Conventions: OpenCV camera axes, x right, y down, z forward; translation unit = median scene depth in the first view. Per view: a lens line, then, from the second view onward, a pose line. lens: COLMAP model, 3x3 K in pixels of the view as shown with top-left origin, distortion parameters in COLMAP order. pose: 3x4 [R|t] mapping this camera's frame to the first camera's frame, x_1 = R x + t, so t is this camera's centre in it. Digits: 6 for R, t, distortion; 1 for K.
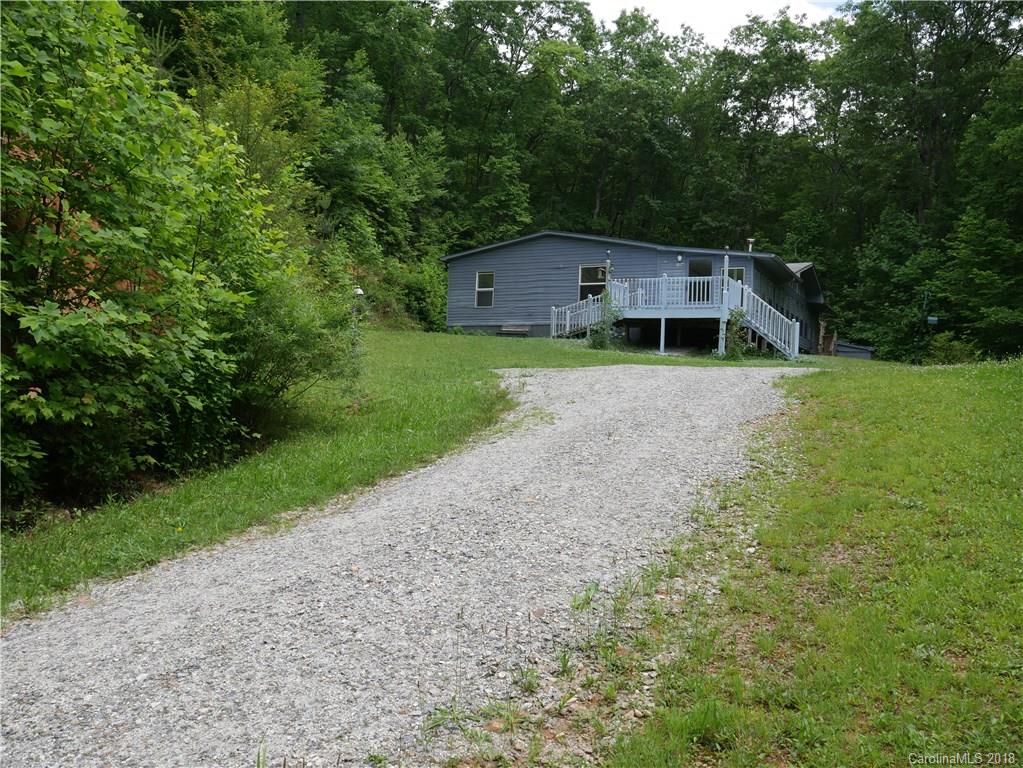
lens RADIAL K [[846.3, 0, 511.5], [0, 846.3, 384.0], [0, 0, 1]] dist [0.004507, 0.005157]
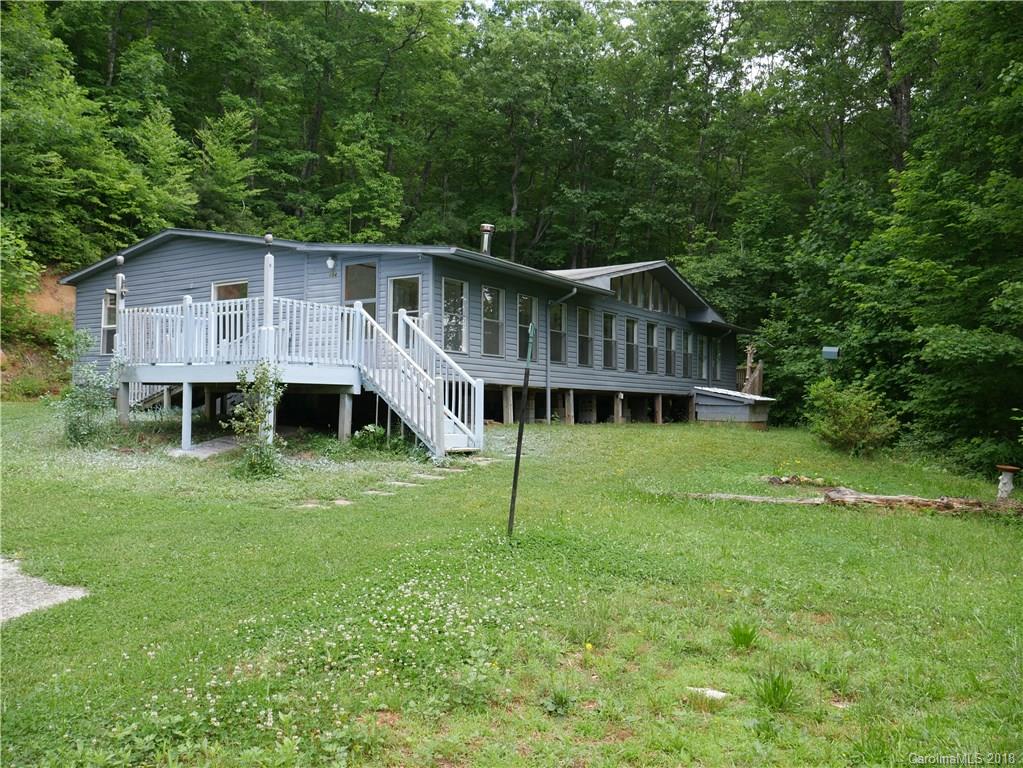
lens RADIAL K [[846.3, 0, 511.5], [0, 846.3, 384.0], [0, 0, 1]] dist [0.004507, 0.005157]
pose [[0.993833, -0.031959, -0.106178, 0.271711], [0.030119, 0.999368, -0.018890, -0.039597], [0.106715, 0.015576, 0.994168, 0.331012]]
